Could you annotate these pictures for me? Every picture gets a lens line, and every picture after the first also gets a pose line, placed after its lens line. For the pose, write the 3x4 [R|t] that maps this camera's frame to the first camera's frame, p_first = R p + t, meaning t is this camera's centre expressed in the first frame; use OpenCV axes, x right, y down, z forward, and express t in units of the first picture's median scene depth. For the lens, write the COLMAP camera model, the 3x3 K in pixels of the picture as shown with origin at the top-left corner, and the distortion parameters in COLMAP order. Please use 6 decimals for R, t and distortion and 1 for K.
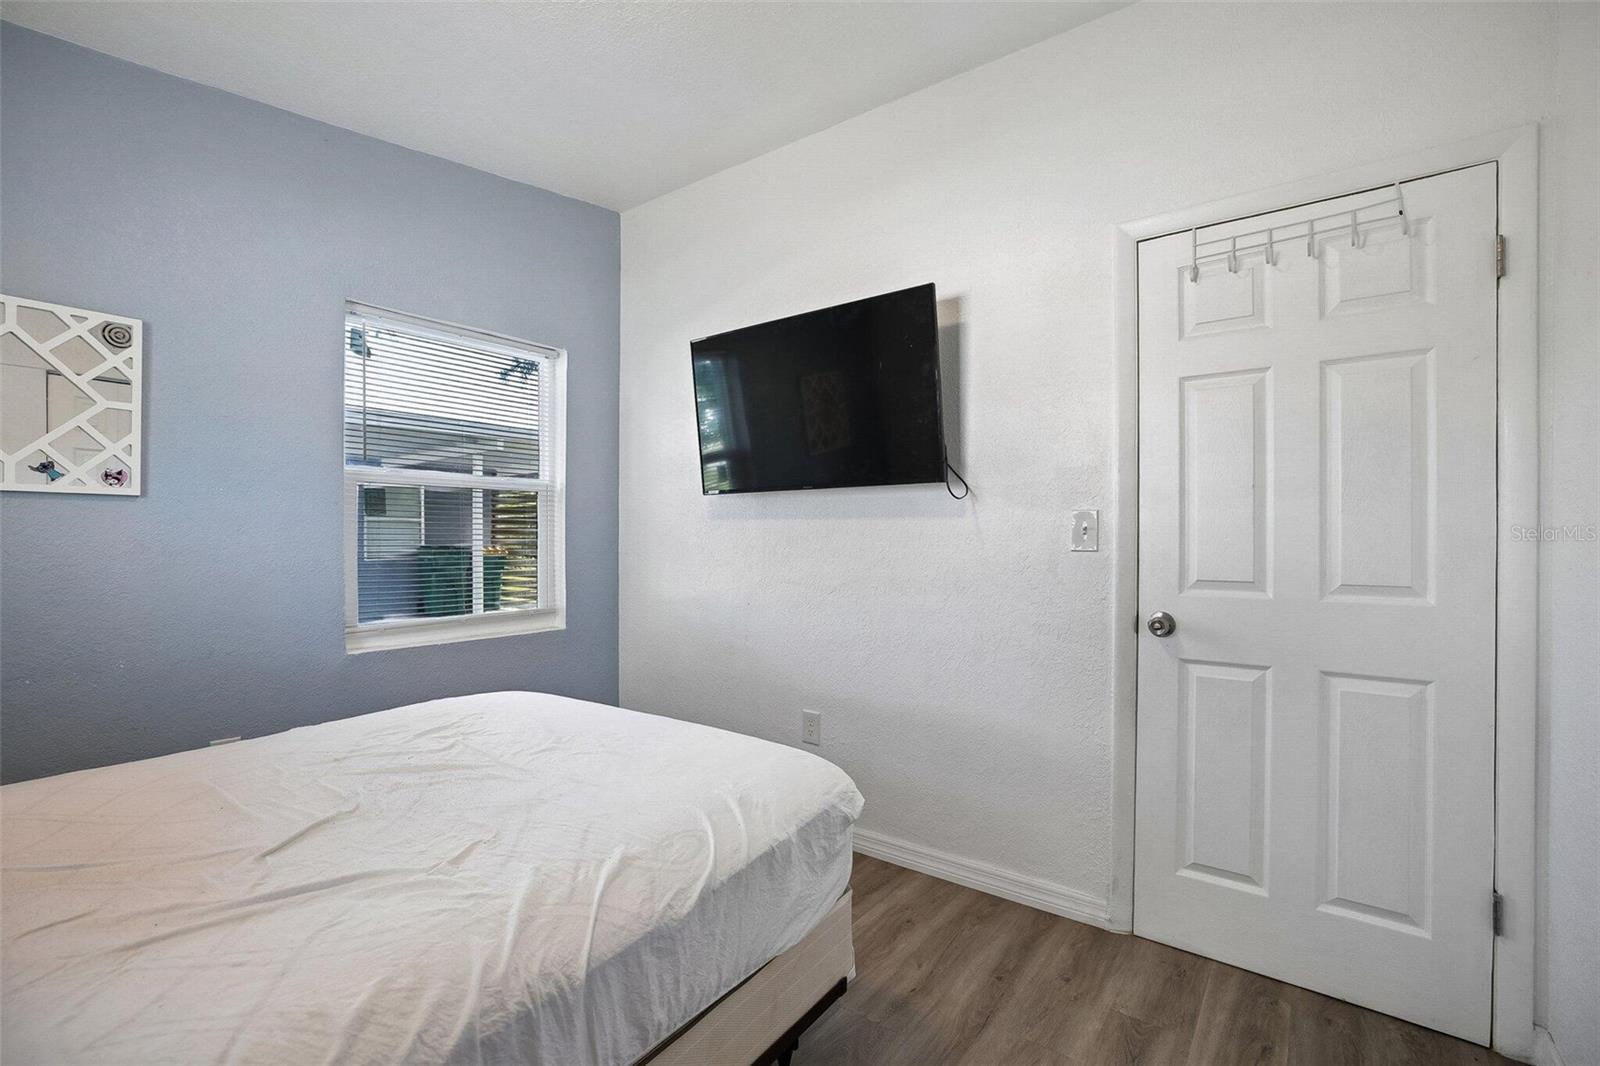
lens RADIAL K [[700.7, 0, 751.4], [0, 700.7, 531.1], [0, 0, 1]] dist [-0.000433, 0.013626]
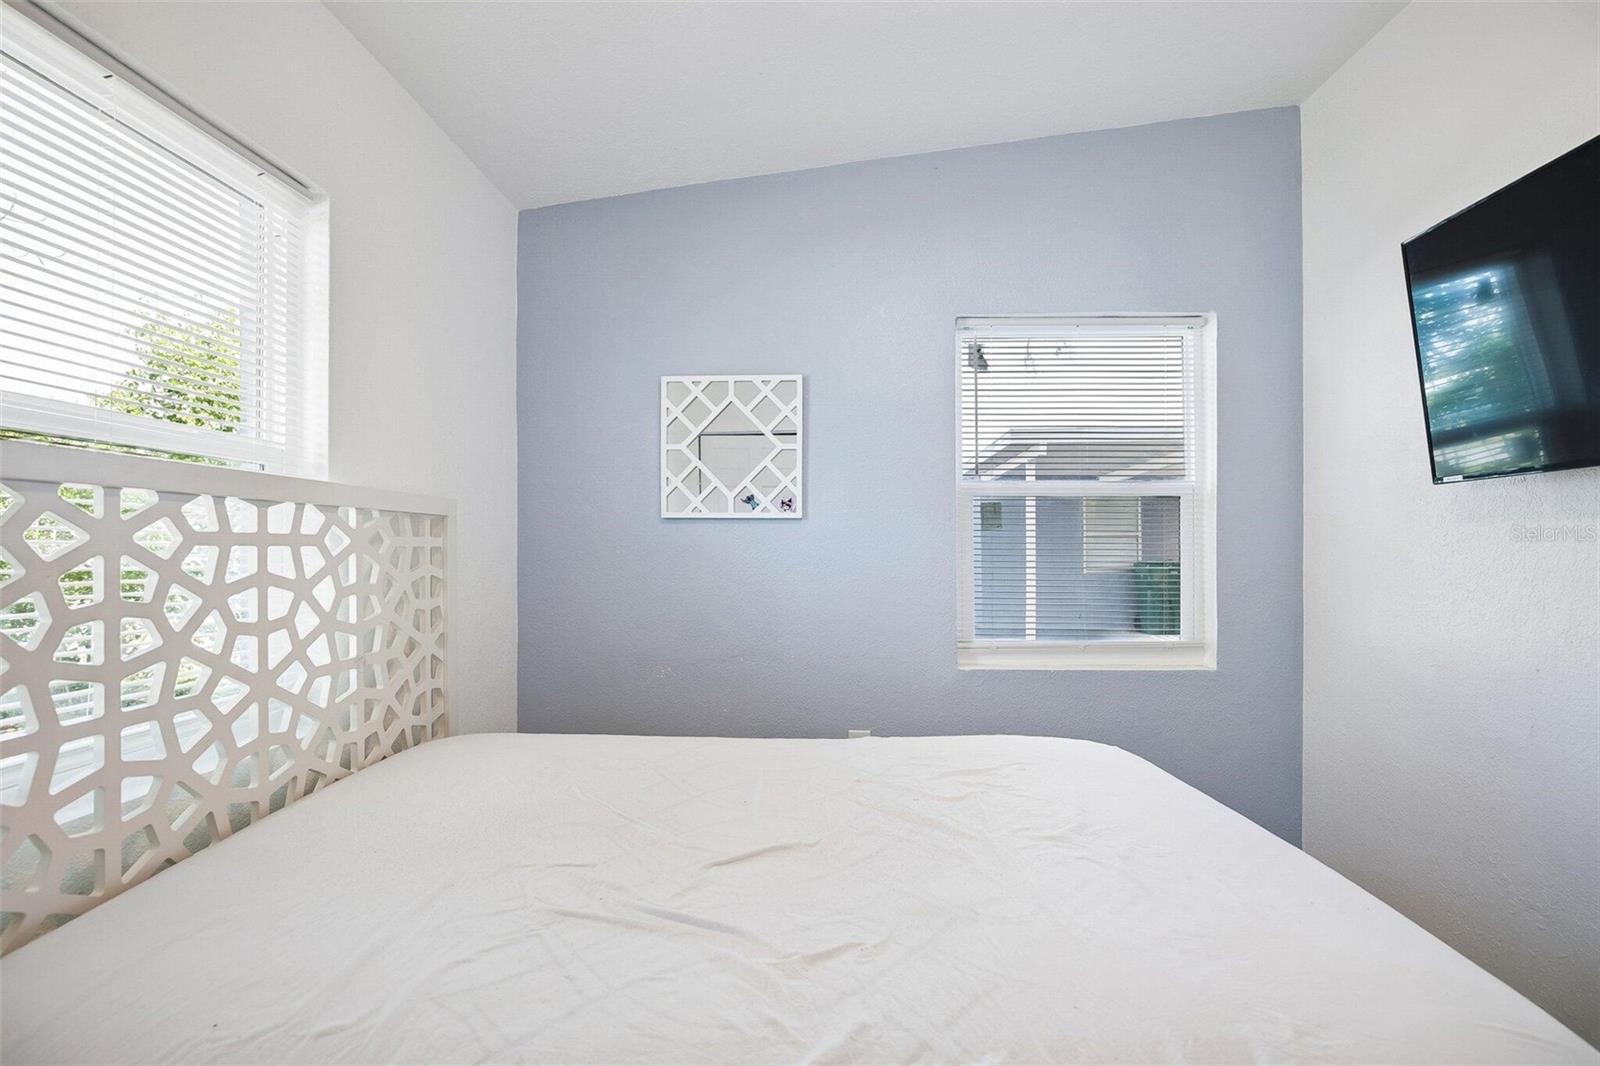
lens RADIAL K [[706.2, 0, 811.1], [0, 706.2, 548.1], [0, 0, 1]] dist [-0.026902, 0.014106]
pose [[0.618350, -0.001944, -0.785900, 0.105254], [0.005877, 0.999980, 0.002151, -0.000939], [0.785881, -0.005949, 0.618350, 0.255888]]
